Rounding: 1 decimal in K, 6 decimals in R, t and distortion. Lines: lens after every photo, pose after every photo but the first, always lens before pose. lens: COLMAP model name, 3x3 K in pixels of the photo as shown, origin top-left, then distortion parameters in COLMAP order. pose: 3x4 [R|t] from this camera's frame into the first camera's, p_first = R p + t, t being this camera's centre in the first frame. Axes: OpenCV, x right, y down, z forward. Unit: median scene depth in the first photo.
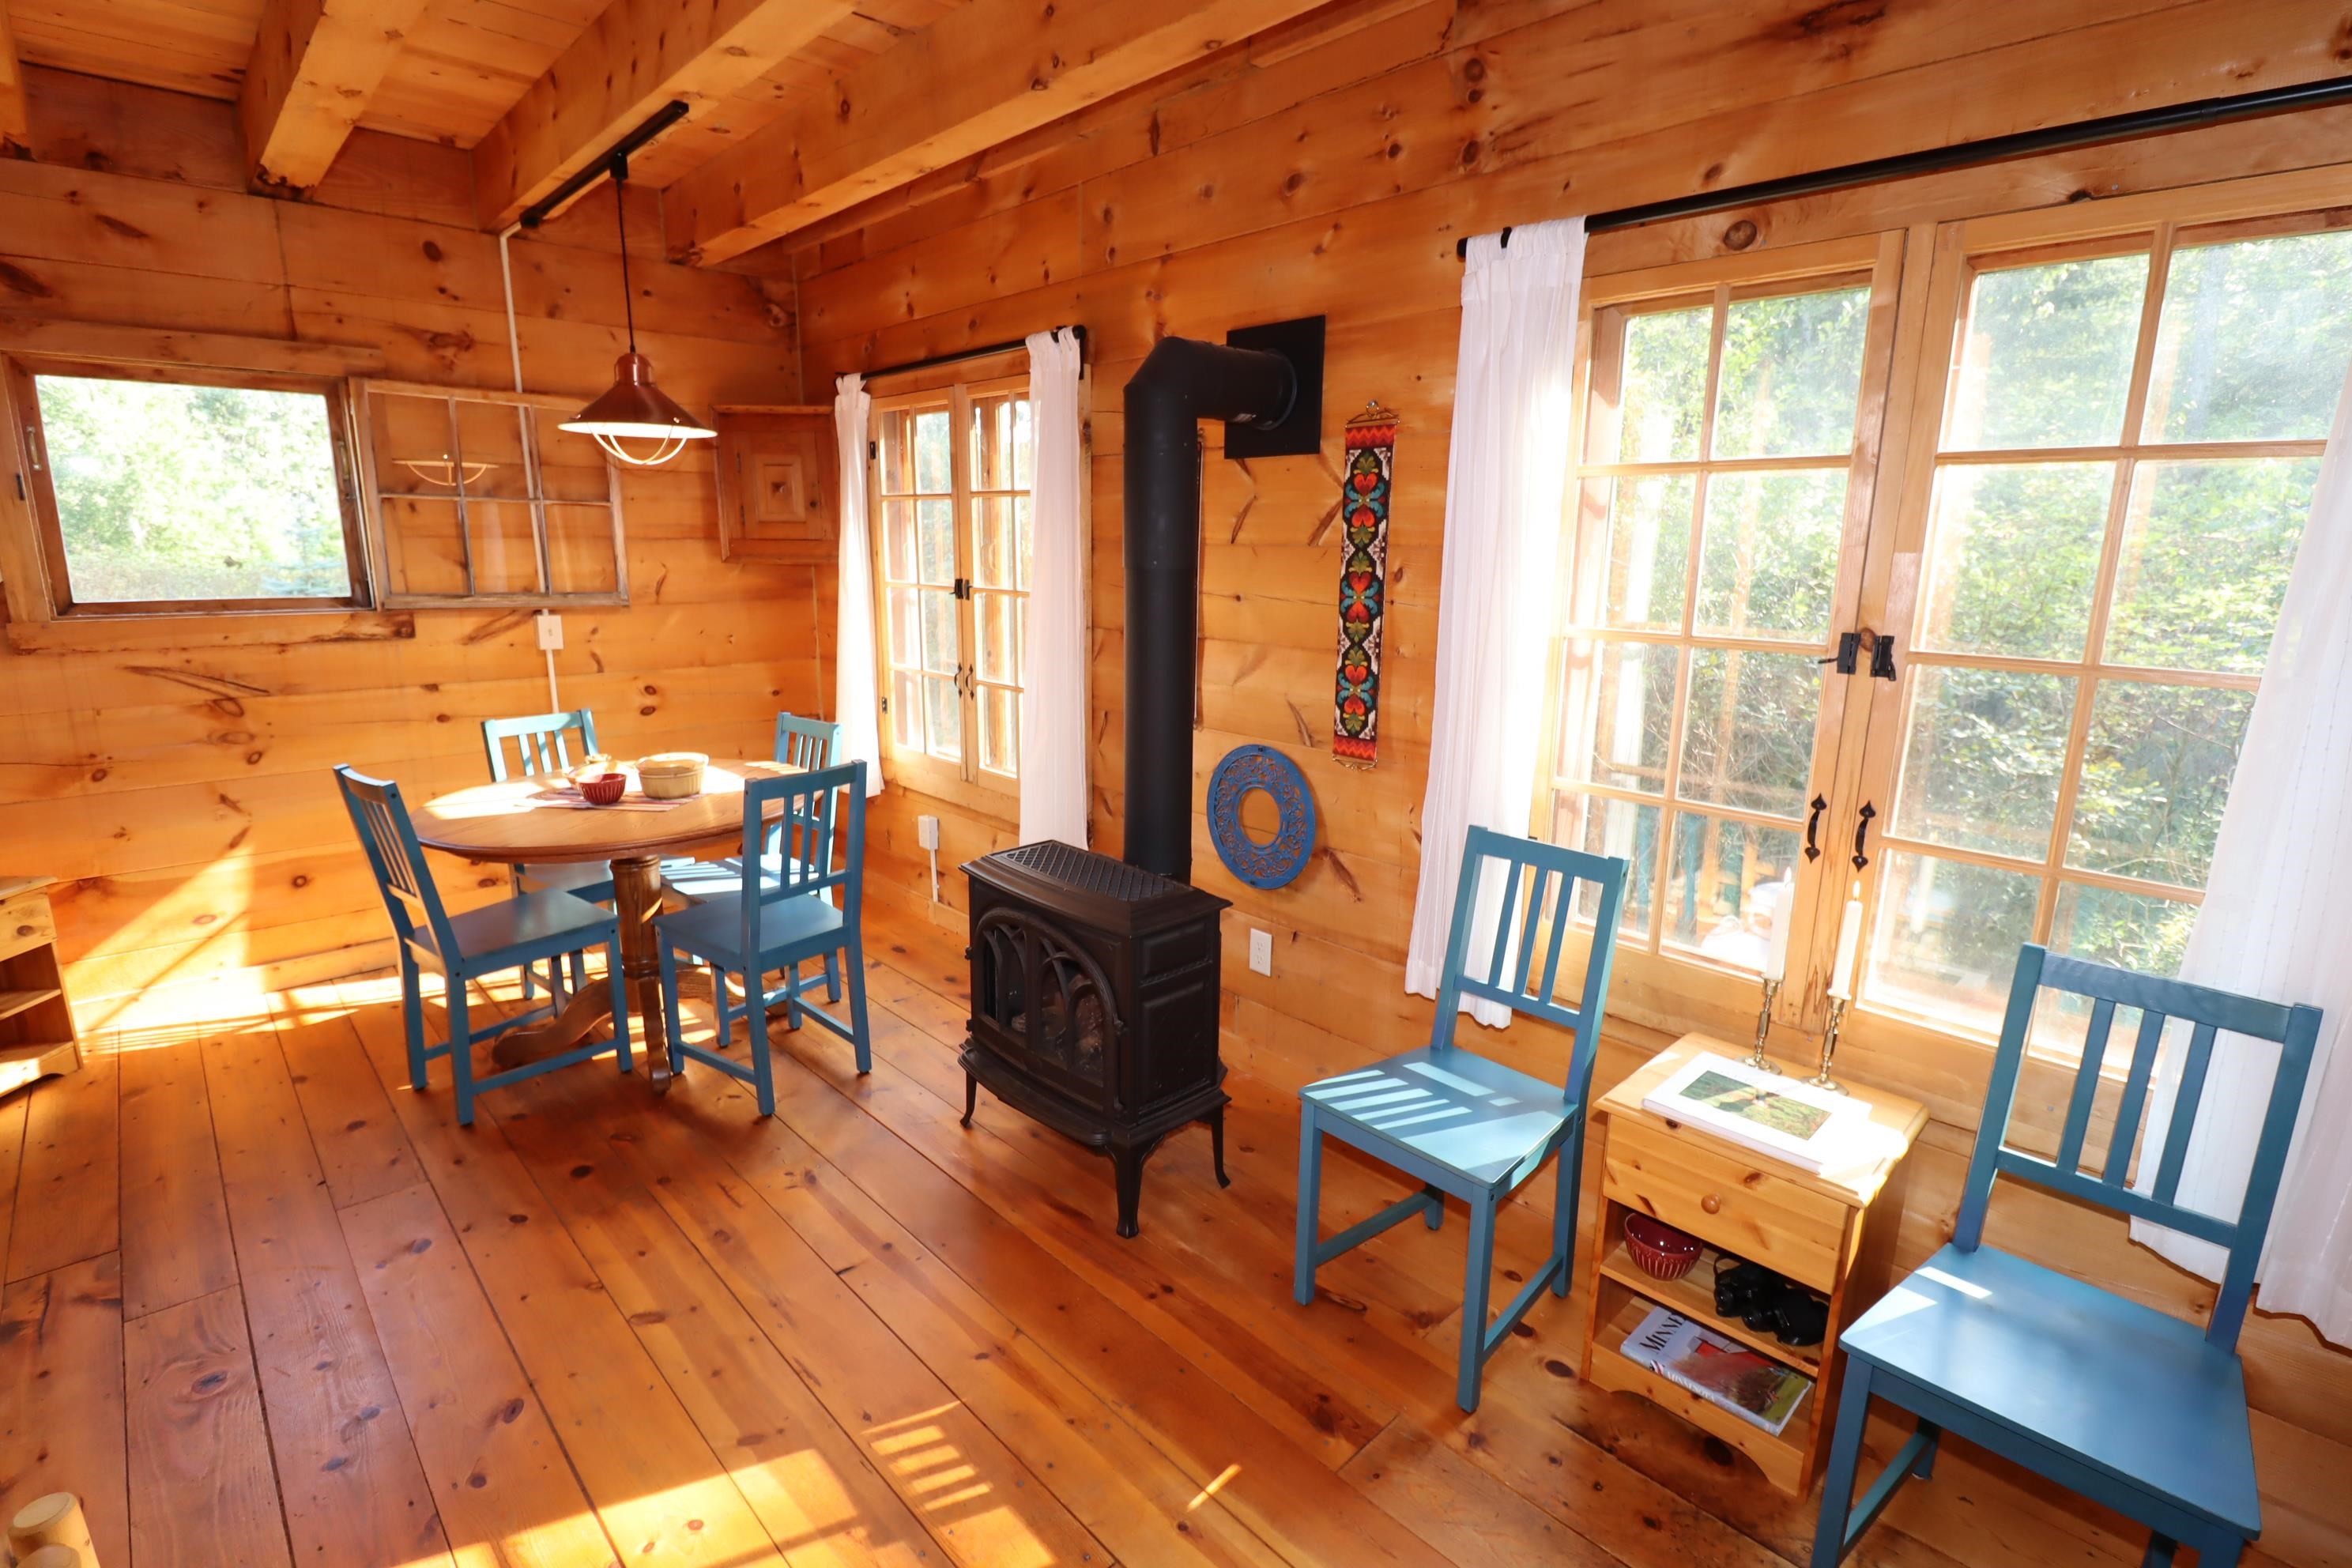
lens RADIAL K [[1100.4, 0, 1176.0], [0, 1100.4, 784.0], [0, 0, 1]] dist [0.002079, -0.014245]
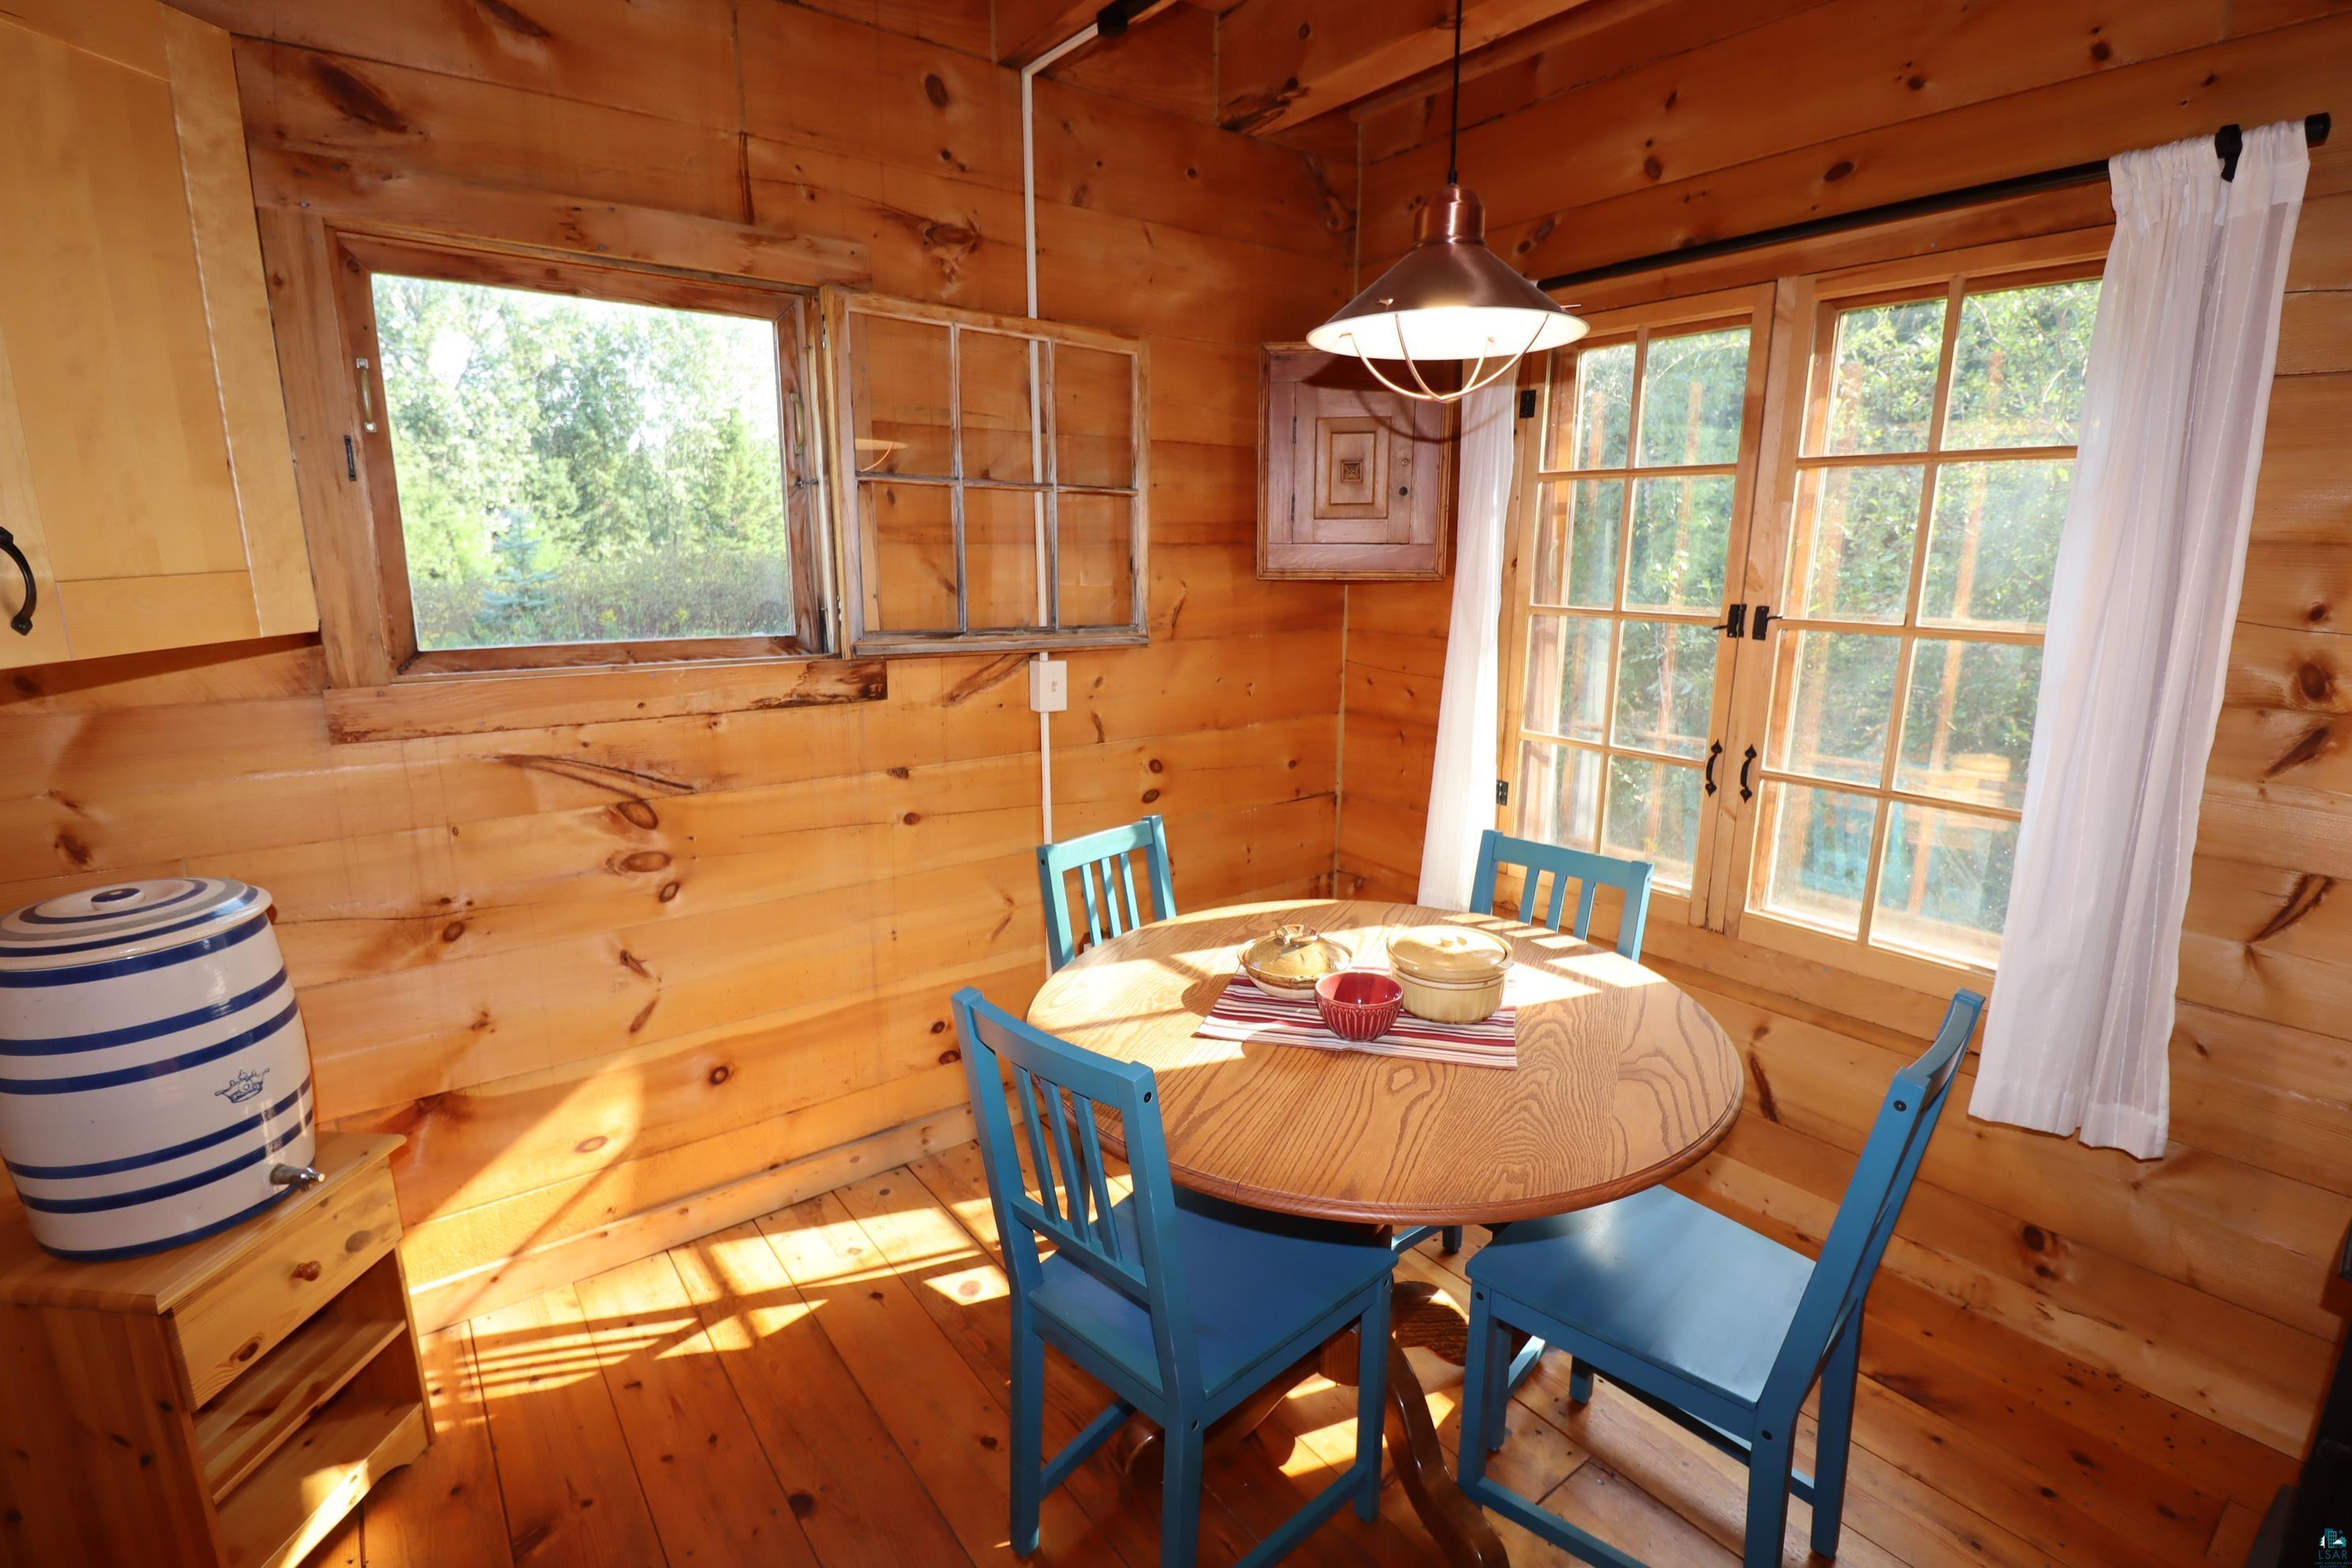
lens RADIAL K [[1100.4, 0, 1176.0], [0, 1100.4, 784.0], [0, 0, 1]] dist [0.002079, -0.014245]
pose [[0.993721, 0.013494, -0.111071, -0.551117], [-0.013984, 0.999896, -0.003631, -0.101535], [0.111010, 0.005162, 0.993806, 0.456207]]
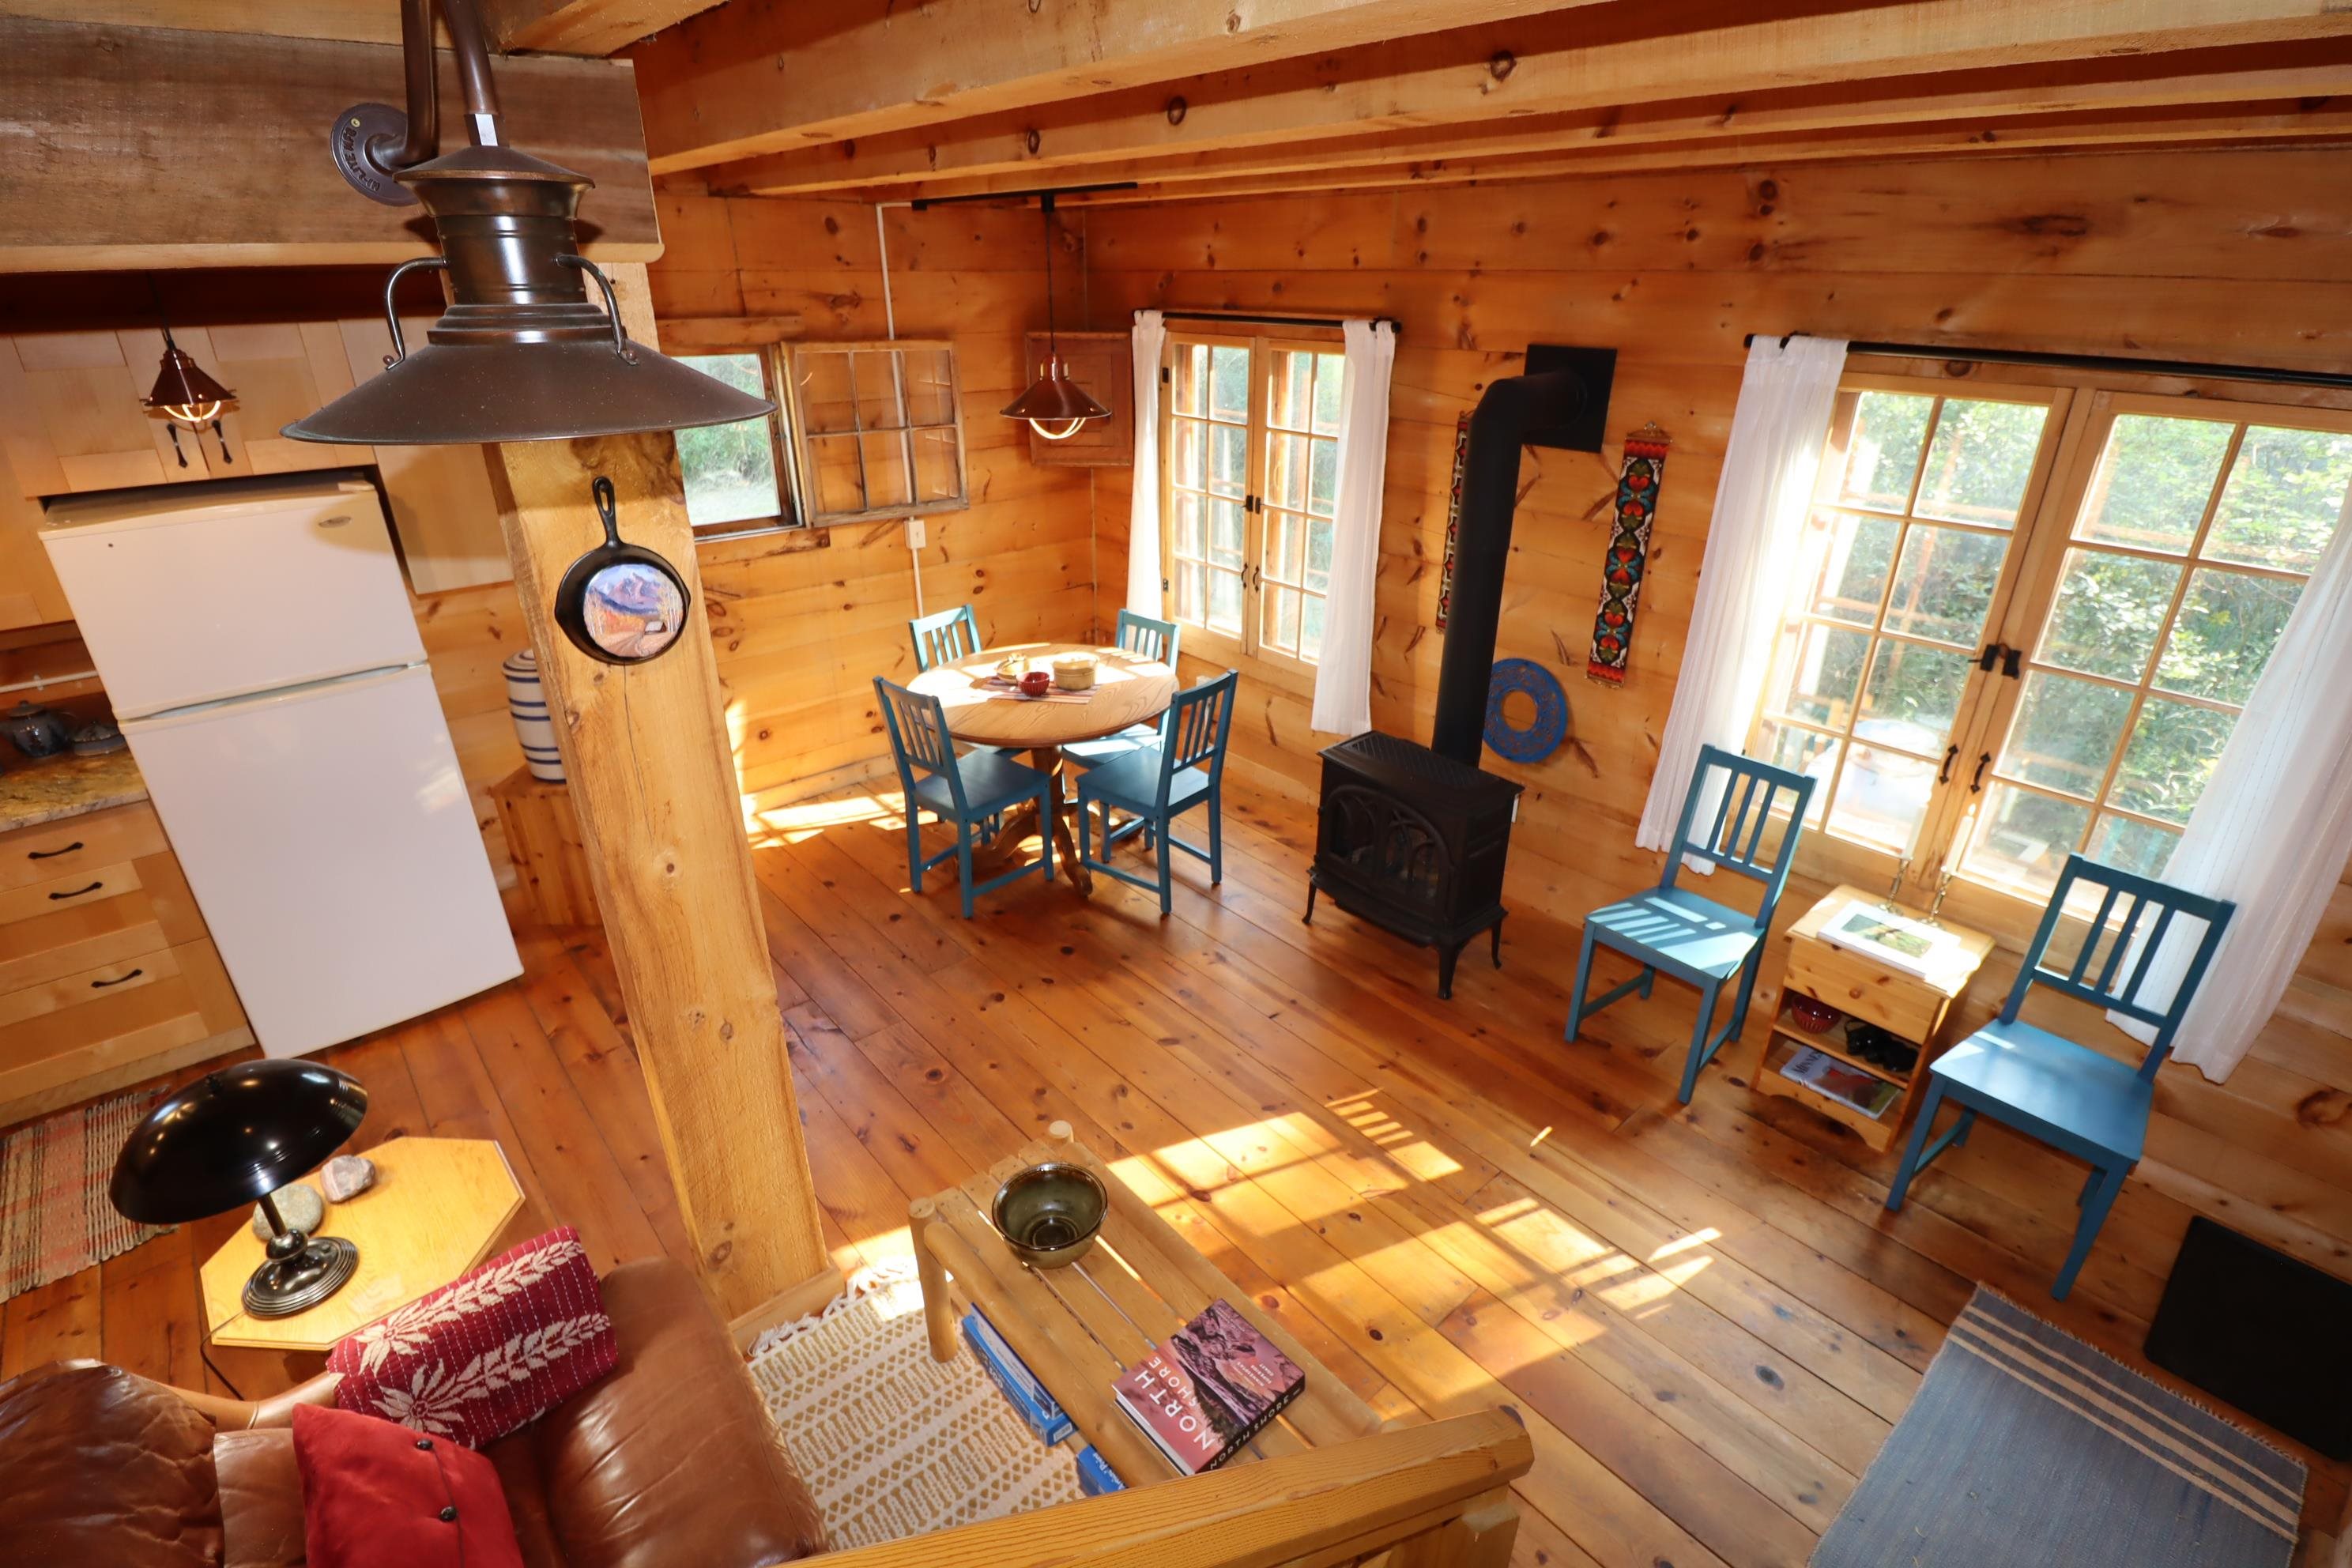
lens RADIAL K [[1096.9, 0, 1172.5], [0, 1096.9, 788.0], [0, 0, 1]] dist [0.002911, -0.015543]
pose [[0.998827, 0.010843, -0.047199, -0.280480], [-0.000227, 0.975649, 0.219337, -0.170686], [0.048428, -0.219069, 0.974507, -0.360863]]
